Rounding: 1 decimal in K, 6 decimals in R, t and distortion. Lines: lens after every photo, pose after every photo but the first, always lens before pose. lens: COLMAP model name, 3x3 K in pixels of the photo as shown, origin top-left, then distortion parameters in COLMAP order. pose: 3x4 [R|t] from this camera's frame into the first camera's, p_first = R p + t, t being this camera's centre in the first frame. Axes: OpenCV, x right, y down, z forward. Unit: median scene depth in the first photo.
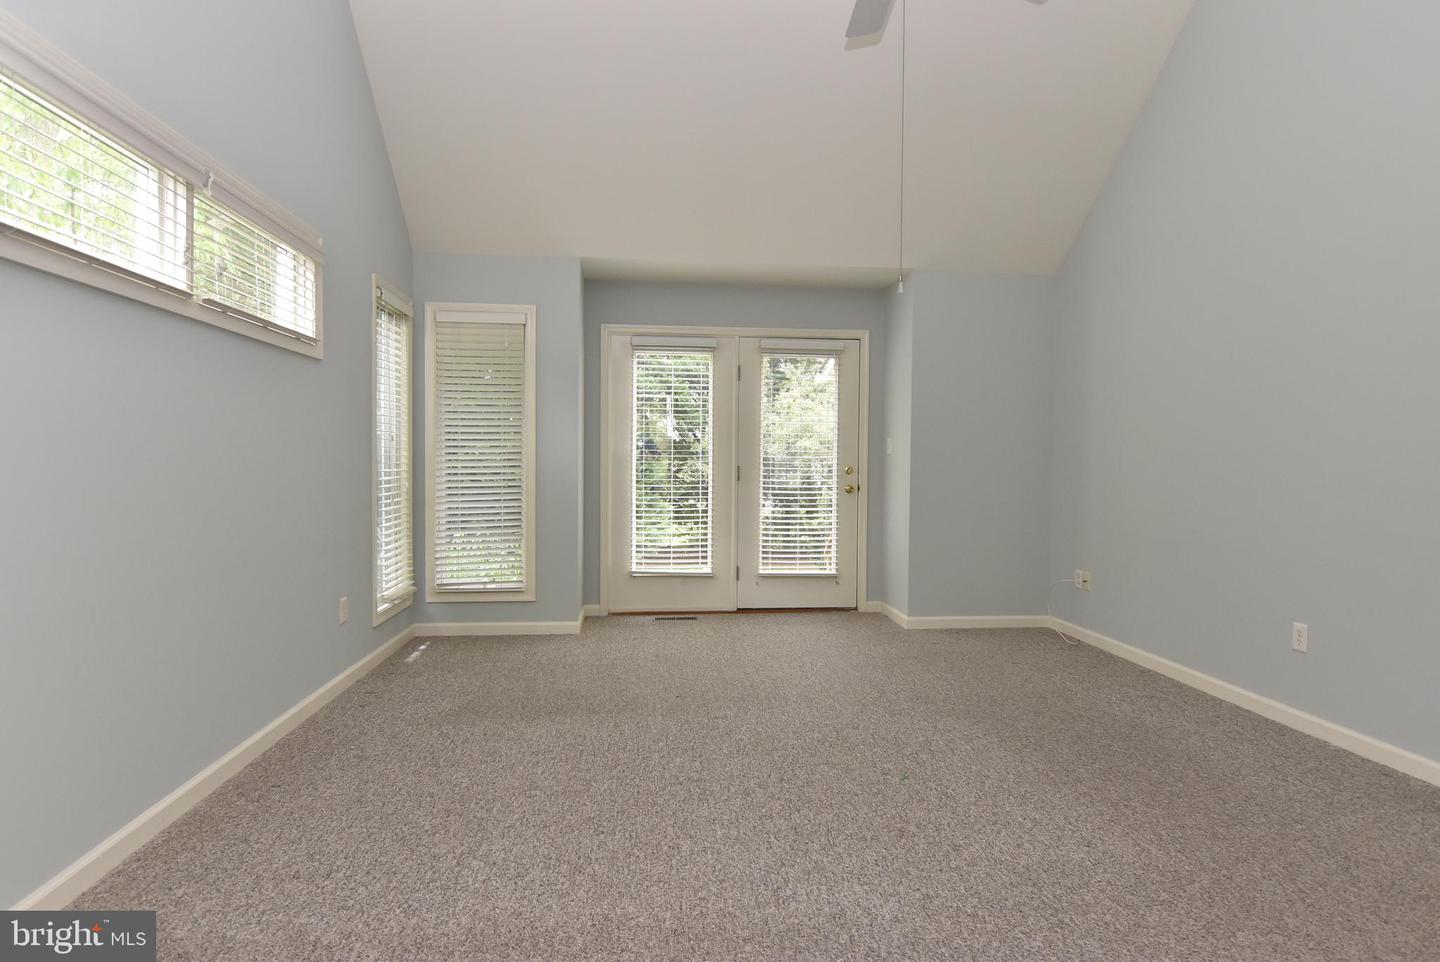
lens RADIAL K [[773.5, 0, 726.1], [0, 773.5, 482.4], [0, 0, 1]] dist [0.001737, -0.019433]
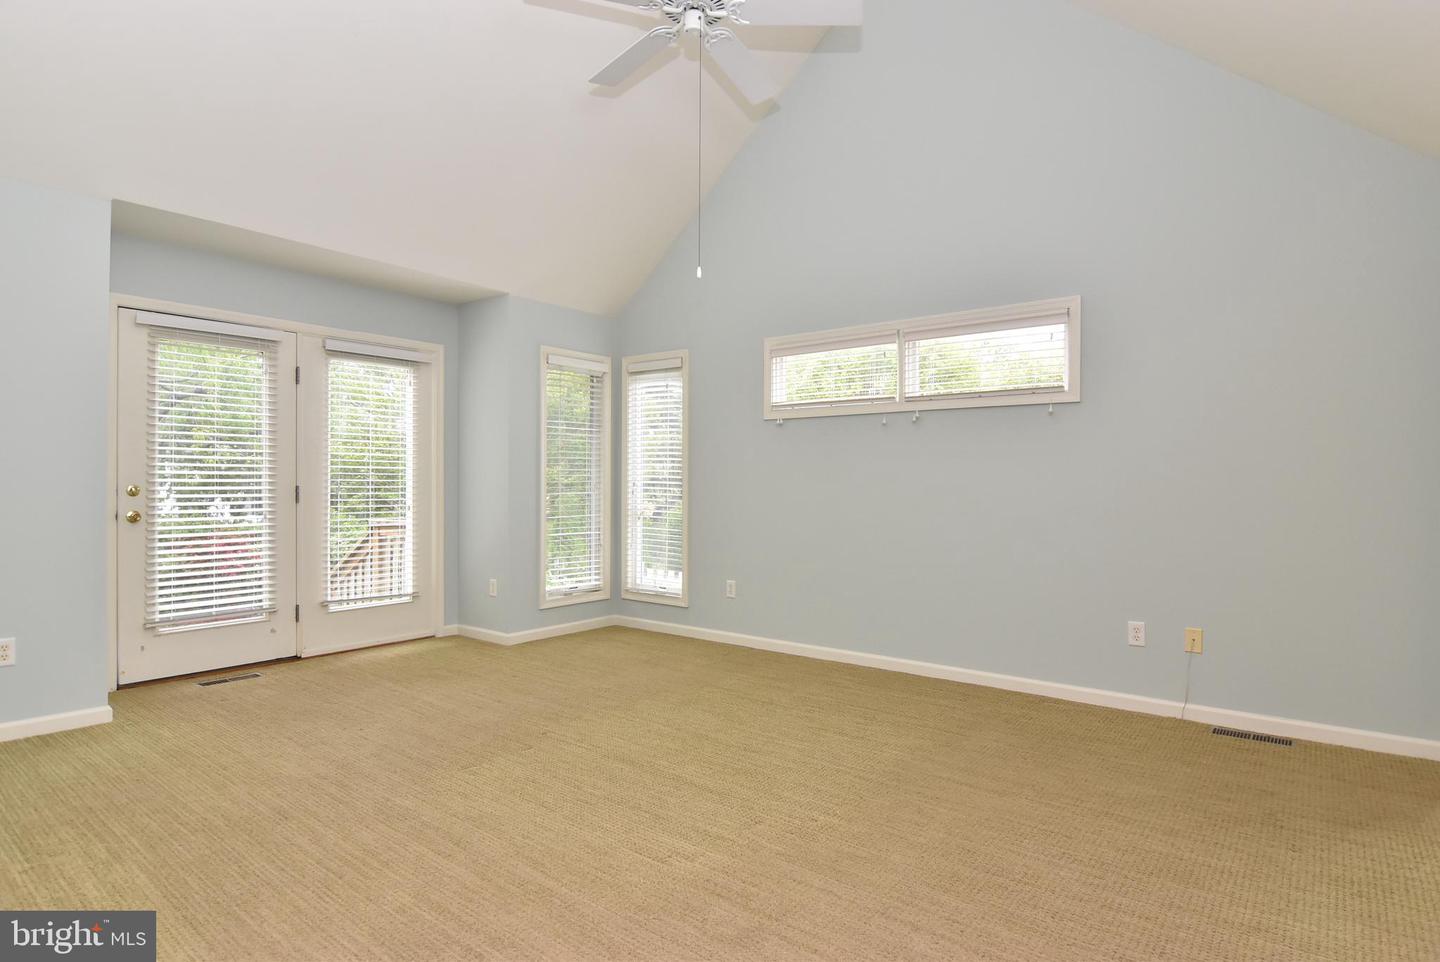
lens RADIAL K [[773.5, 0, 726.1], [0, 773.5, 482.4], [0, 0, 1]] dist [0.001737, -0.019433]
pose [[0.679694, 0.000580, 0.733496, -0.297202], [0.017532, 0.999701, -0.017037, -0.002217], [-0.733286, 0.024439, 0.679481, 0.090413]]
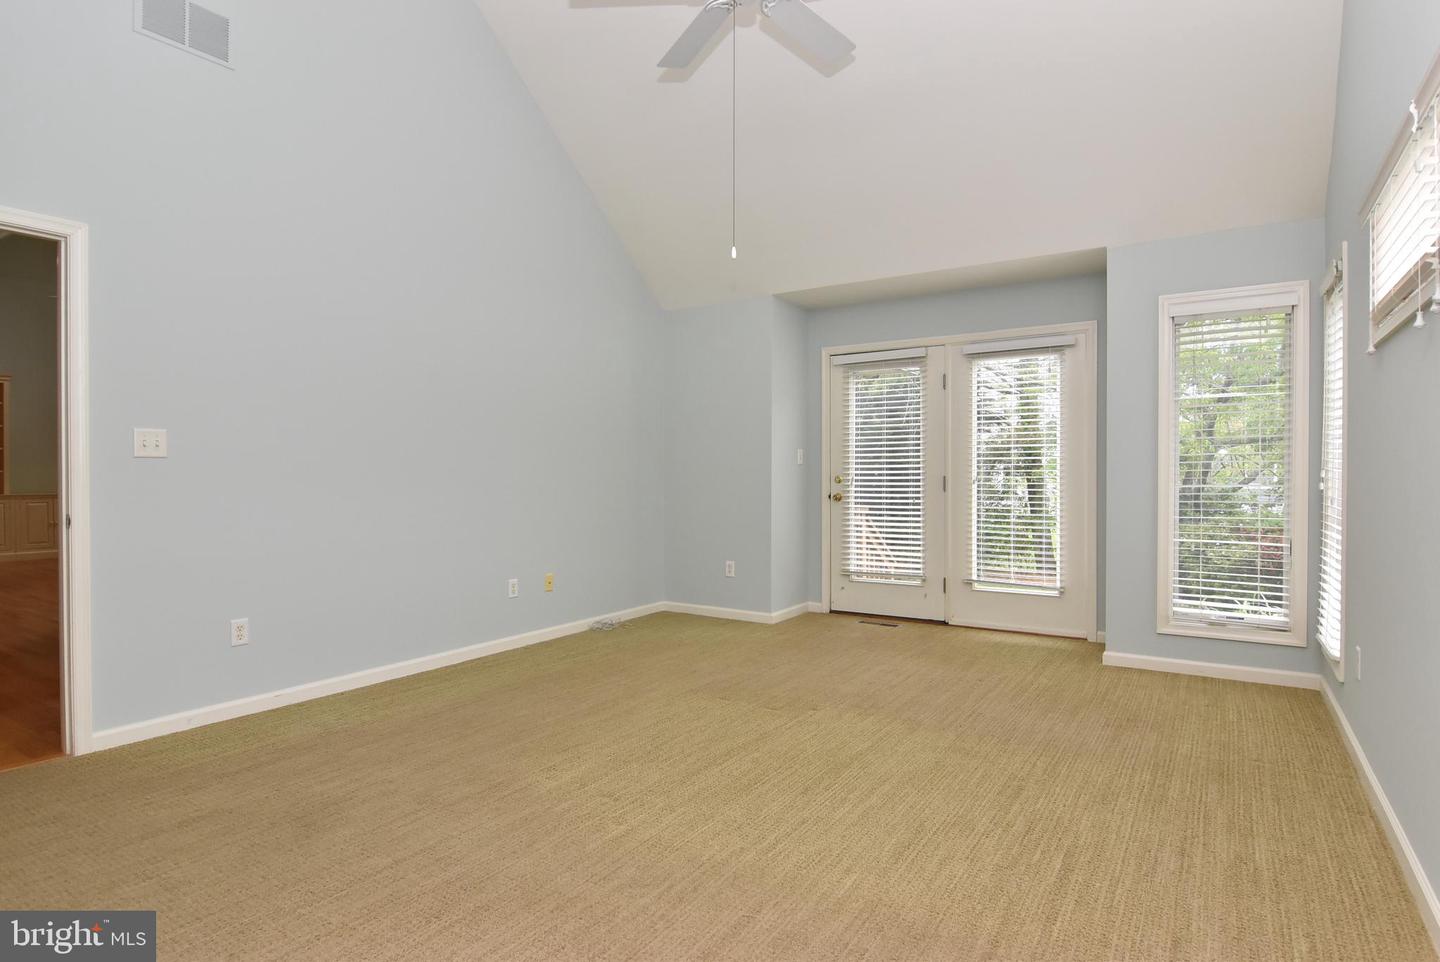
lens RADIAL K [[773.5, 0, 726.1], [0, 773.5, 482.4], [0, 0, 1]] dist [0.001737, -0.019433]
pose [[0.783223, 0.002316, -0.621736, 0.421715], [-0.012813, 0.999841, -0.012417, 0.002854], [0.621609, 0.017691, 0.783128, 0.059183]]
